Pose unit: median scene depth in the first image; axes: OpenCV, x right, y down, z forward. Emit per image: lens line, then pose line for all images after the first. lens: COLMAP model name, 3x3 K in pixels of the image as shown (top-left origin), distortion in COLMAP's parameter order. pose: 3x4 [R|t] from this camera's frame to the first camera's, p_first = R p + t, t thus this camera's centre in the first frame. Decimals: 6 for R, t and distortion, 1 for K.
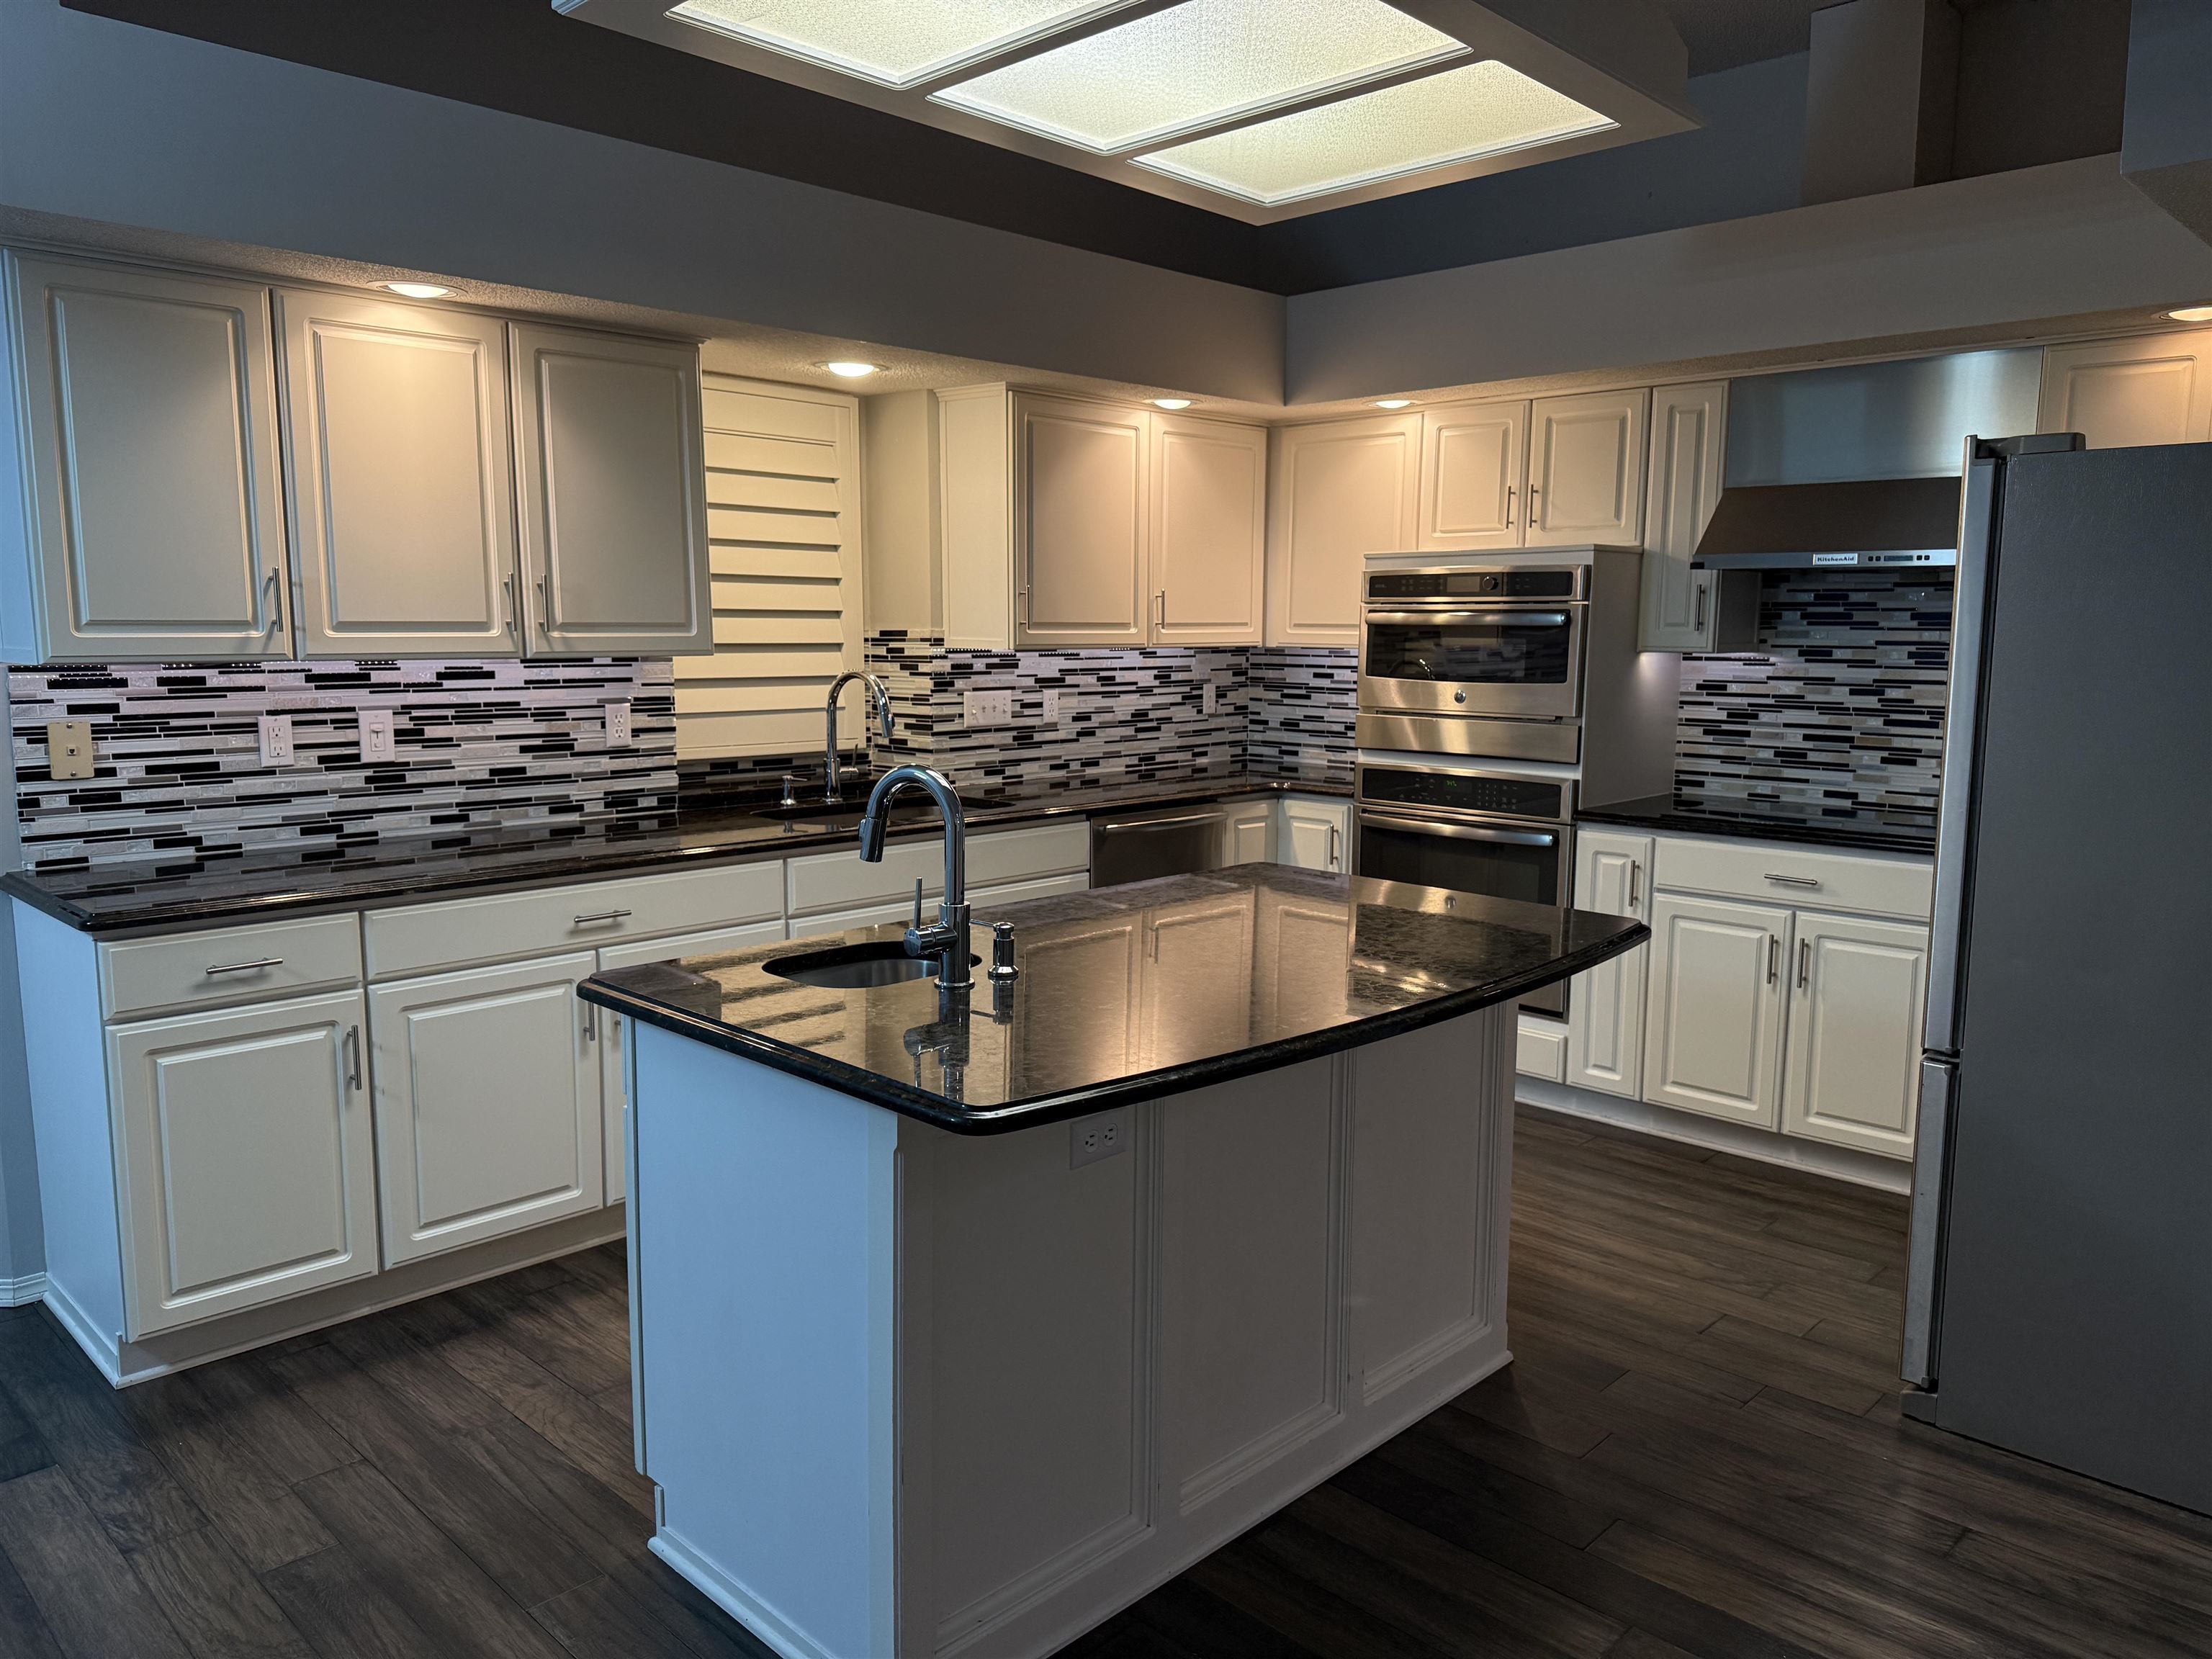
lens RADIAL K [[1559.4, 0, 1099.7], [0, 1559.4, 845.6], [0, 0, 1]] dist [0.046017, -0.035363]
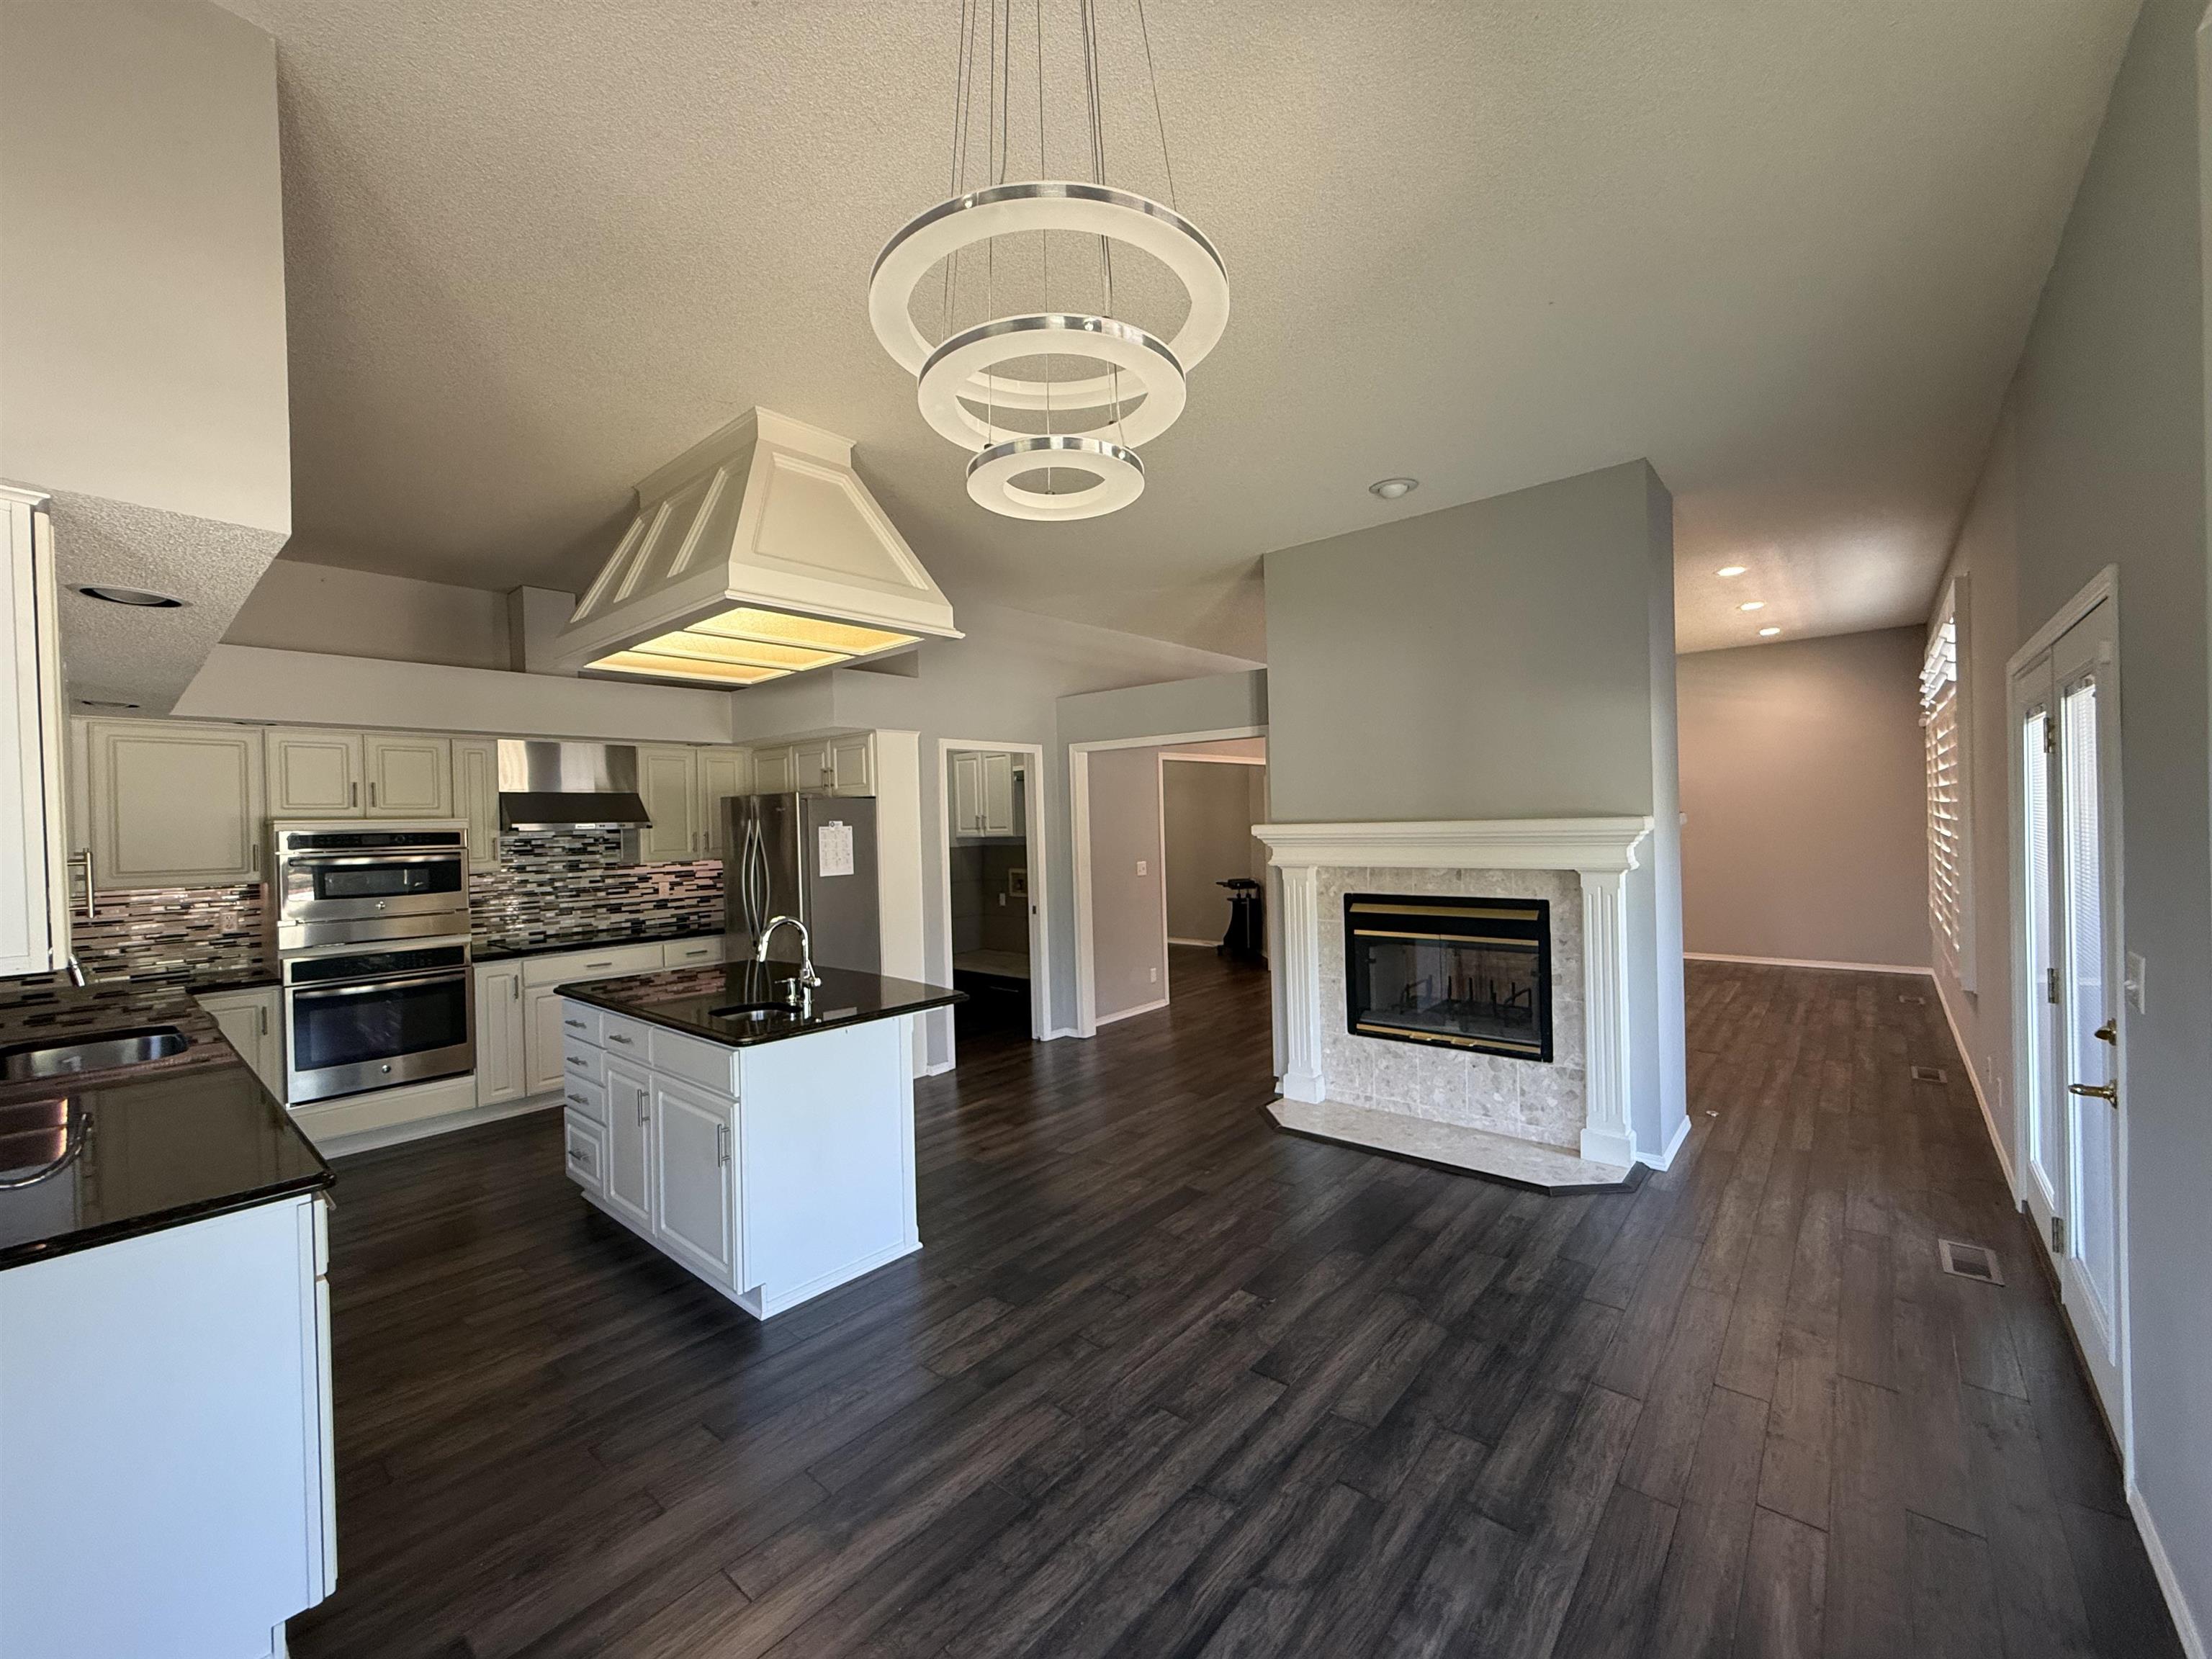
lens RADIAL K [[887.9, 0, 1100.8], [0, 887.9, 832.2], [0, 0, 1]] dist [0.006177, -0.001592]
pose [[-0.066022, -0.013104, 0.997732, -0.861070], [0.165656, 0.985894, 0.023911, -0.075918], [-0.983971, 0.166859, -0.062920, 0.319865]]
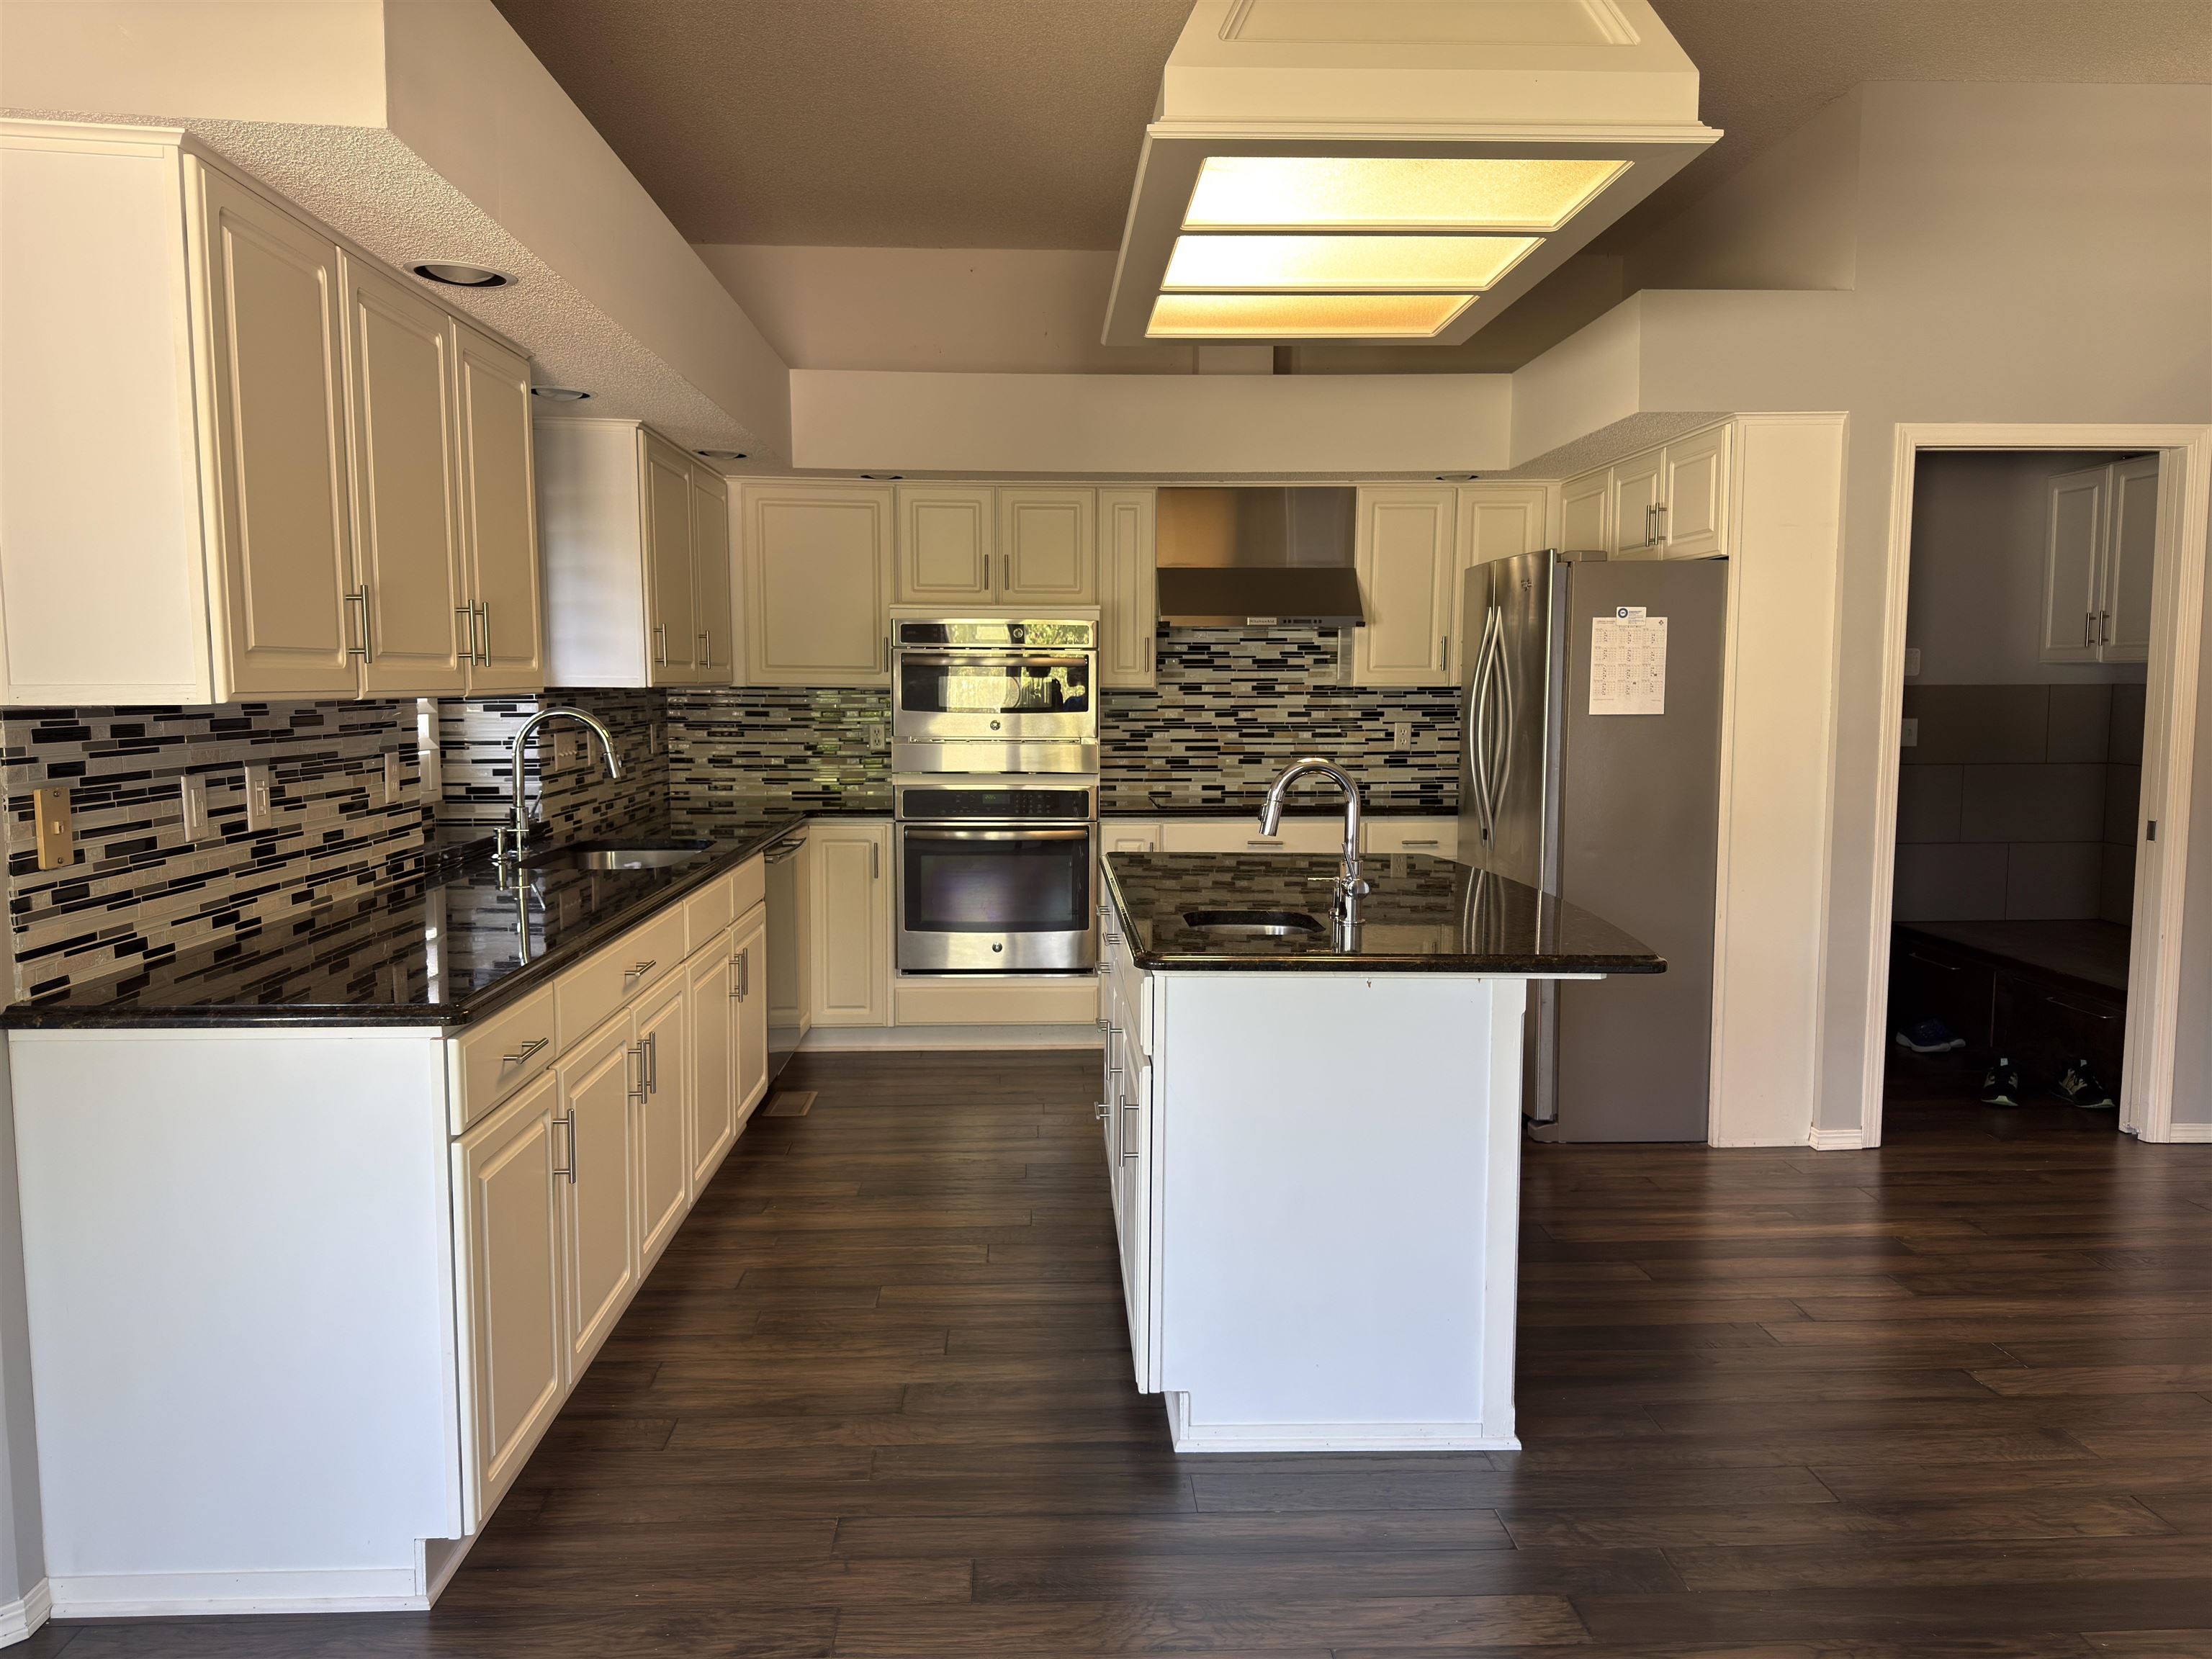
lens RADIAL K [[1559.4, 0, 1098.3], [0, 1559.4, 832.1], [0, 0, 1]] dist [0.046017, -0.035363]
pose [[0.680931, -0.074439, 0.728555, -0.671543], [0.106078, 0.994355, 0.002454, -0.007905], [-0.724624, 0.075613, 0.684983, 0.131470]]
